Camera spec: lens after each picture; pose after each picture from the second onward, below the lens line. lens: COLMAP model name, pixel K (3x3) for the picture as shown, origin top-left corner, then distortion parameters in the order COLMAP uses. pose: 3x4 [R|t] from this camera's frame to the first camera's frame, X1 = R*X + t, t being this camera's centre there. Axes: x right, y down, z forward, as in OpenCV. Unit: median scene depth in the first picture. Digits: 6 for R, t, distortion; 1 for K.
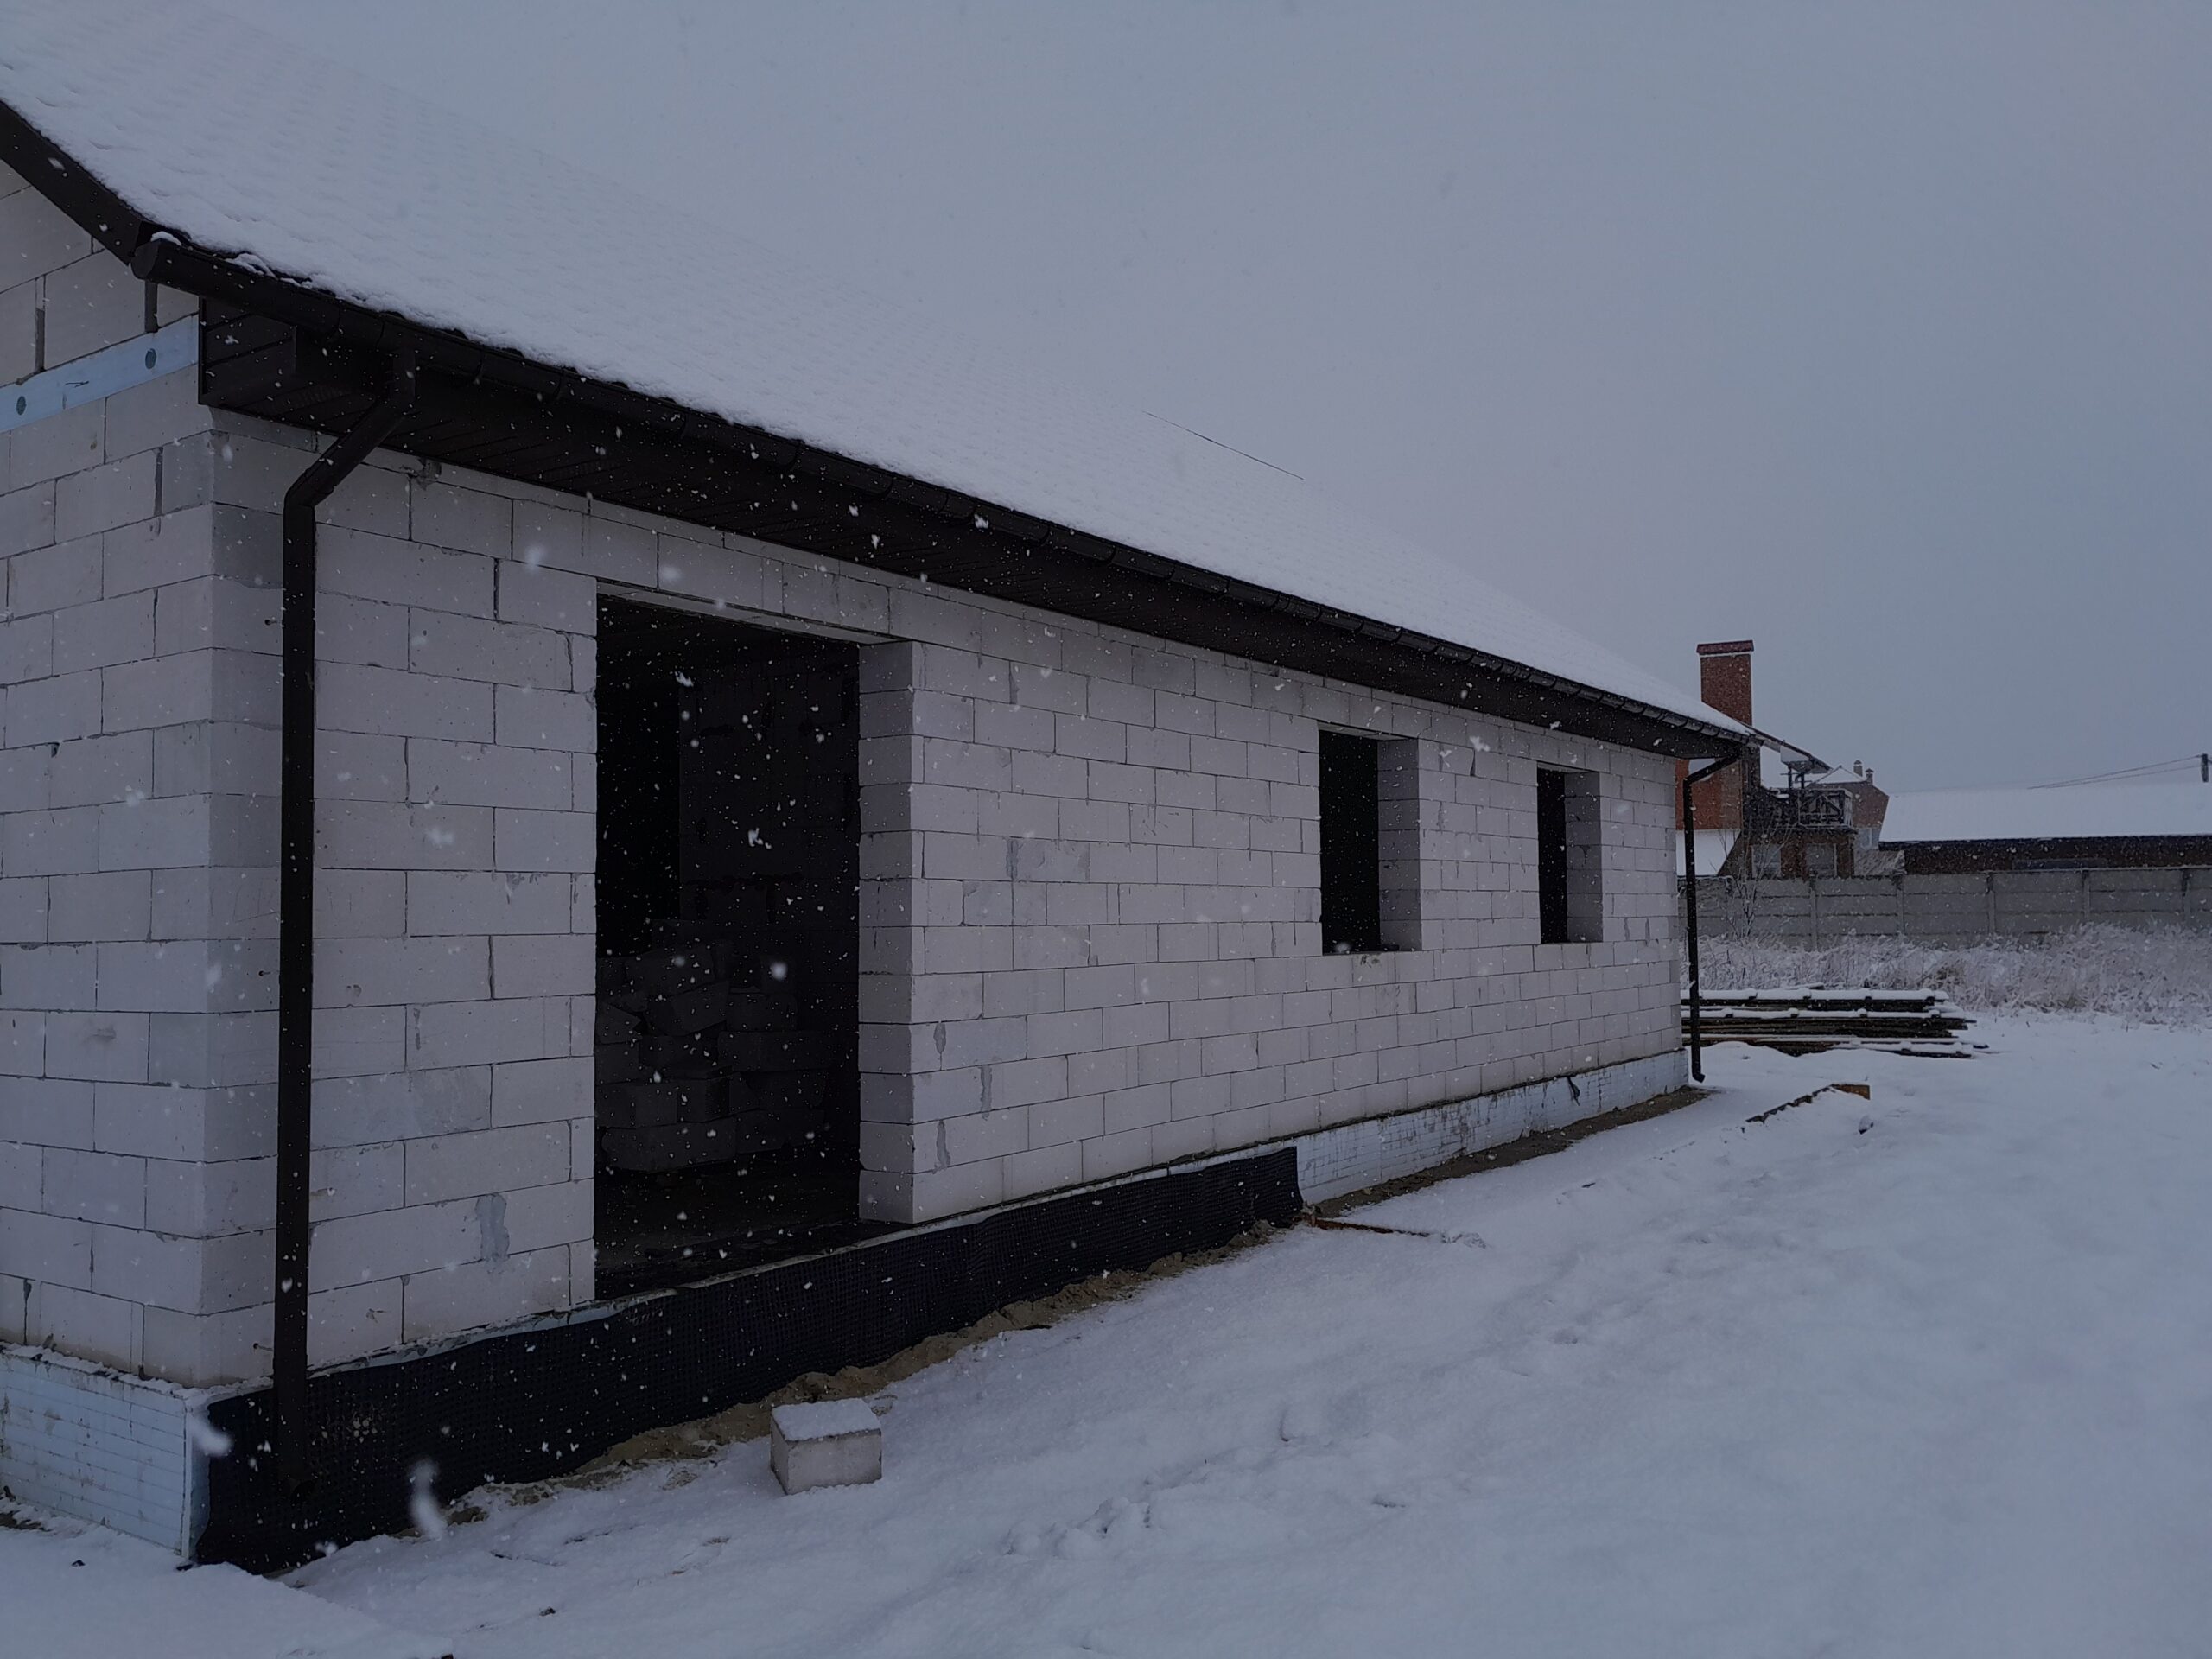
lens RADIAL K [[1725.7, 0, 1138.2], [0, 1725.7, 836.0], [0, 0, 1]] dist [0.047544, -0.073145]
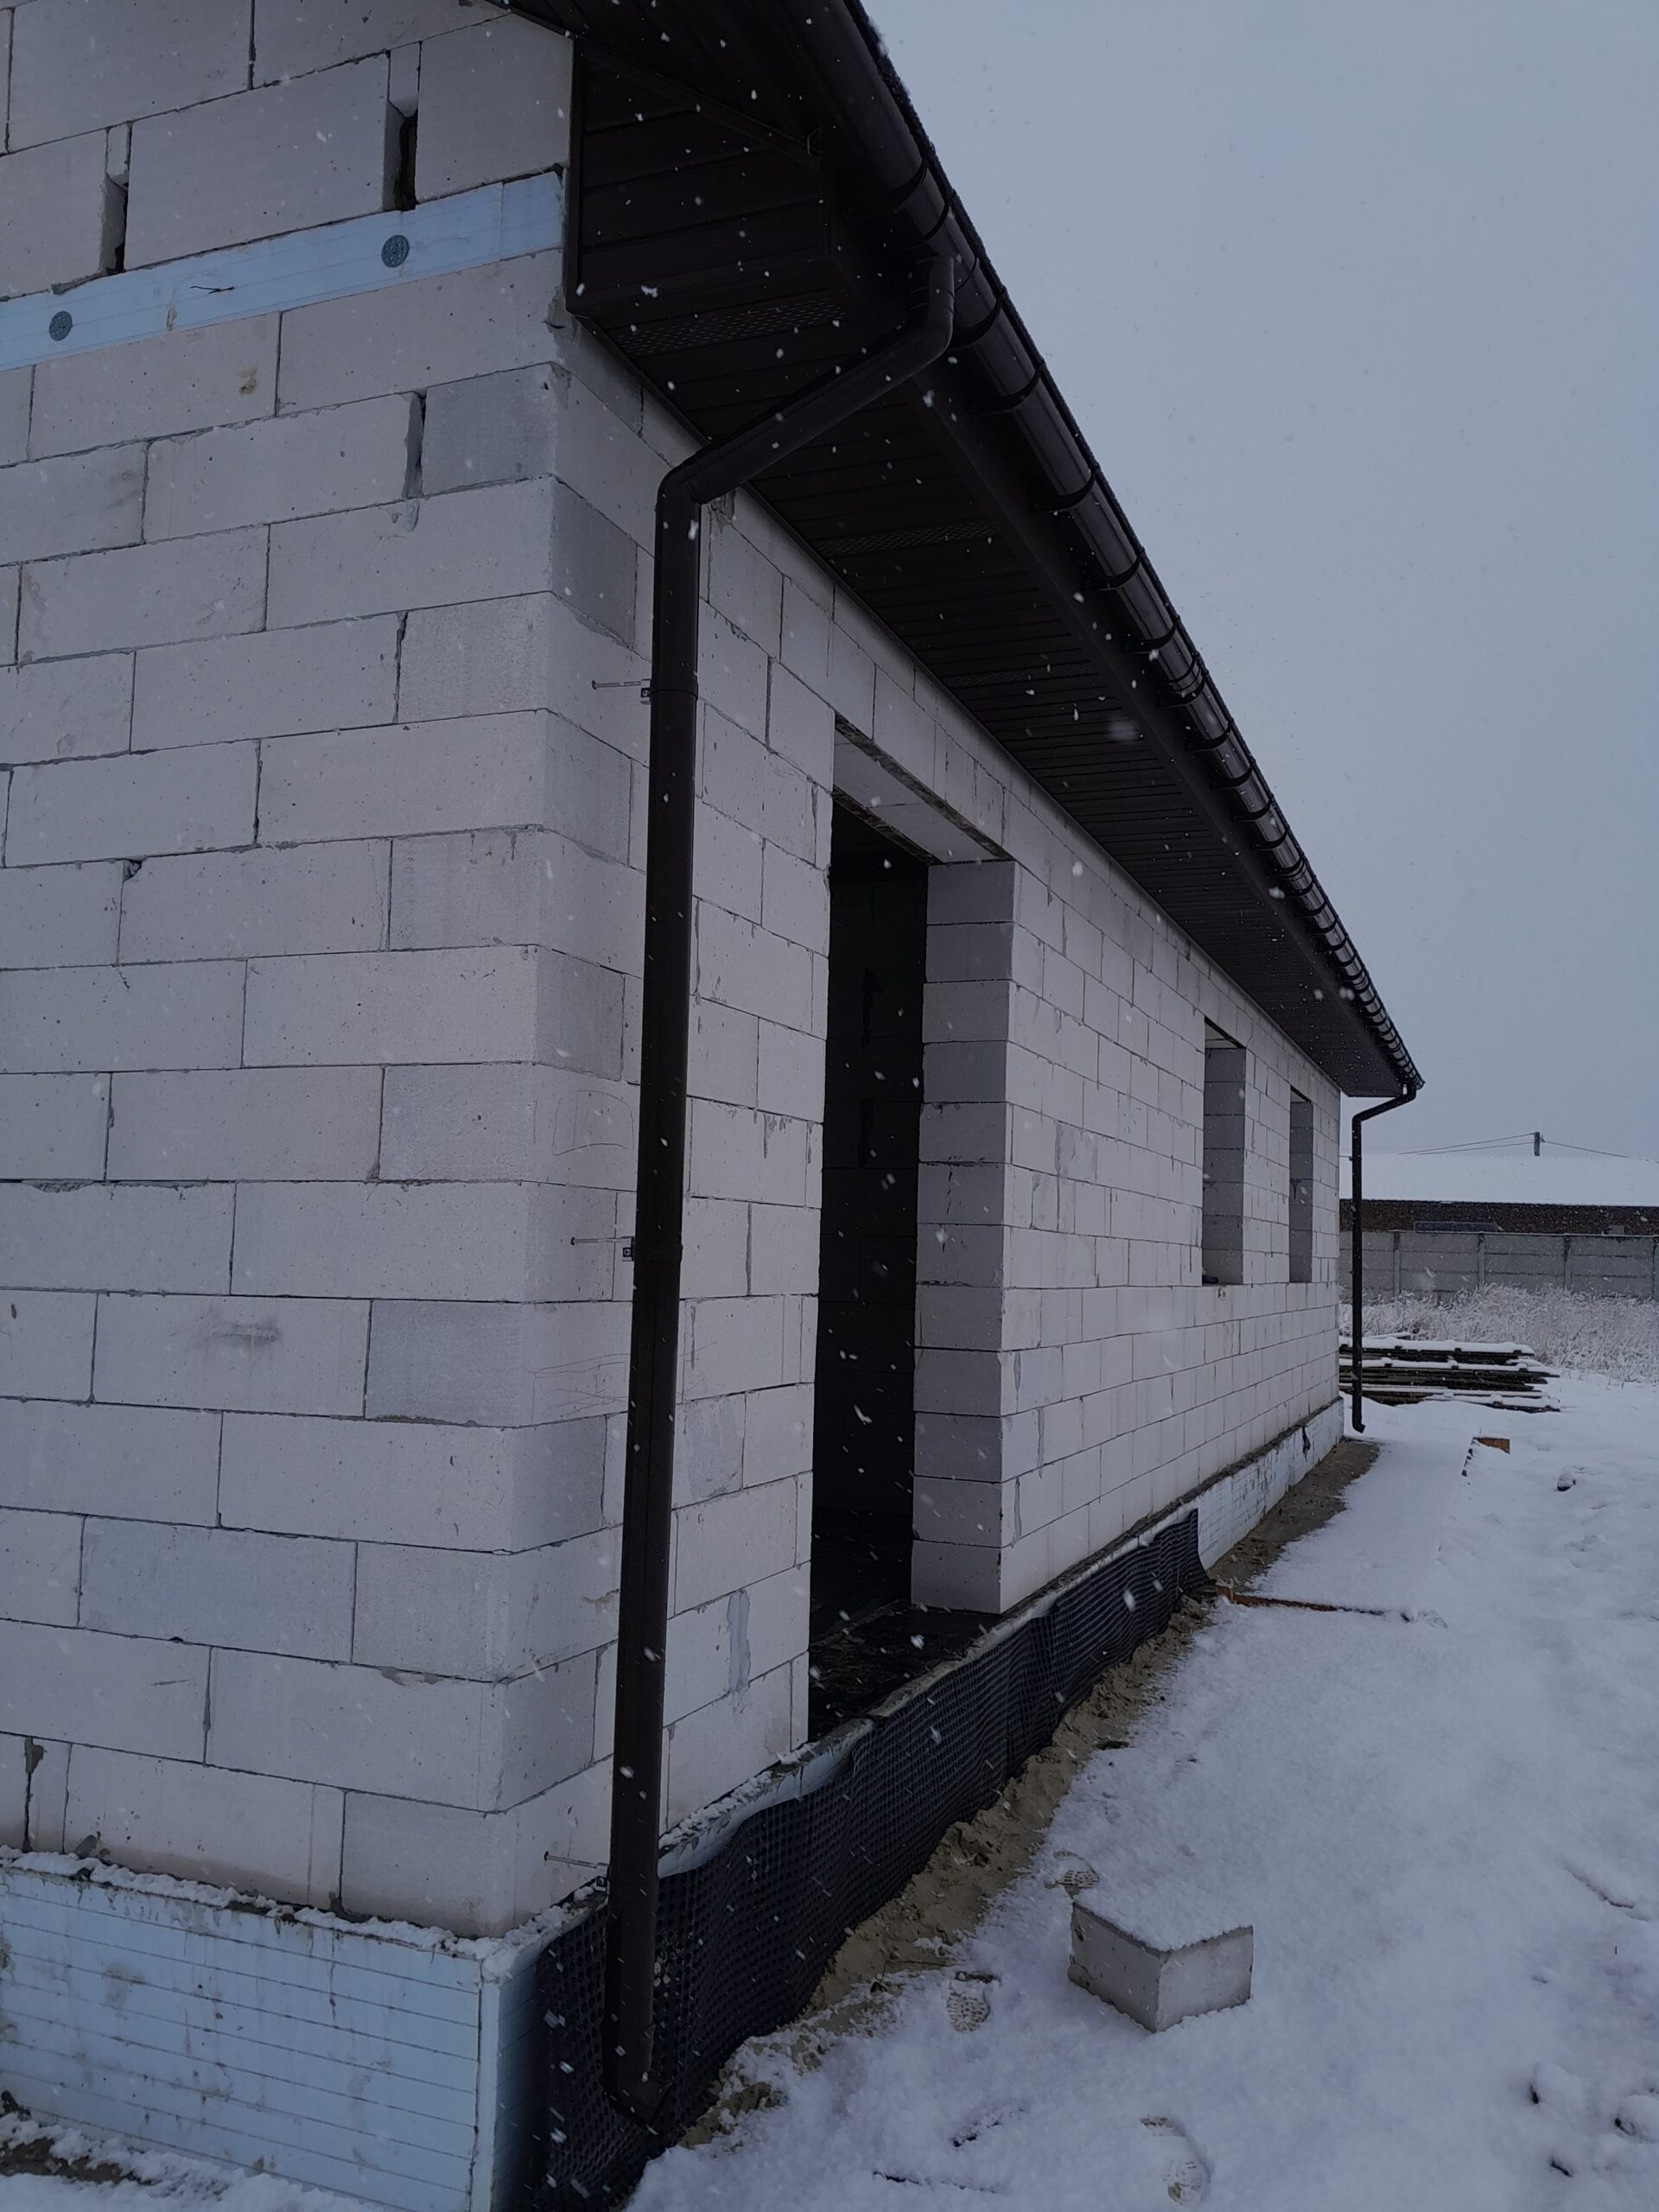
lens RADIAL K [[1725.7, 0, 832.5], [0, 1725.7, 1124.7], [0, 0, 1]] dist [0.047544, -0.073145]
pose [[0.978851, 0.054198, 0.197263, -0.368694], [-0.049055, 0.998319, -0.030871, 0.035341], [-0.198605, 0.020541, 0.979864, 0.258006]]
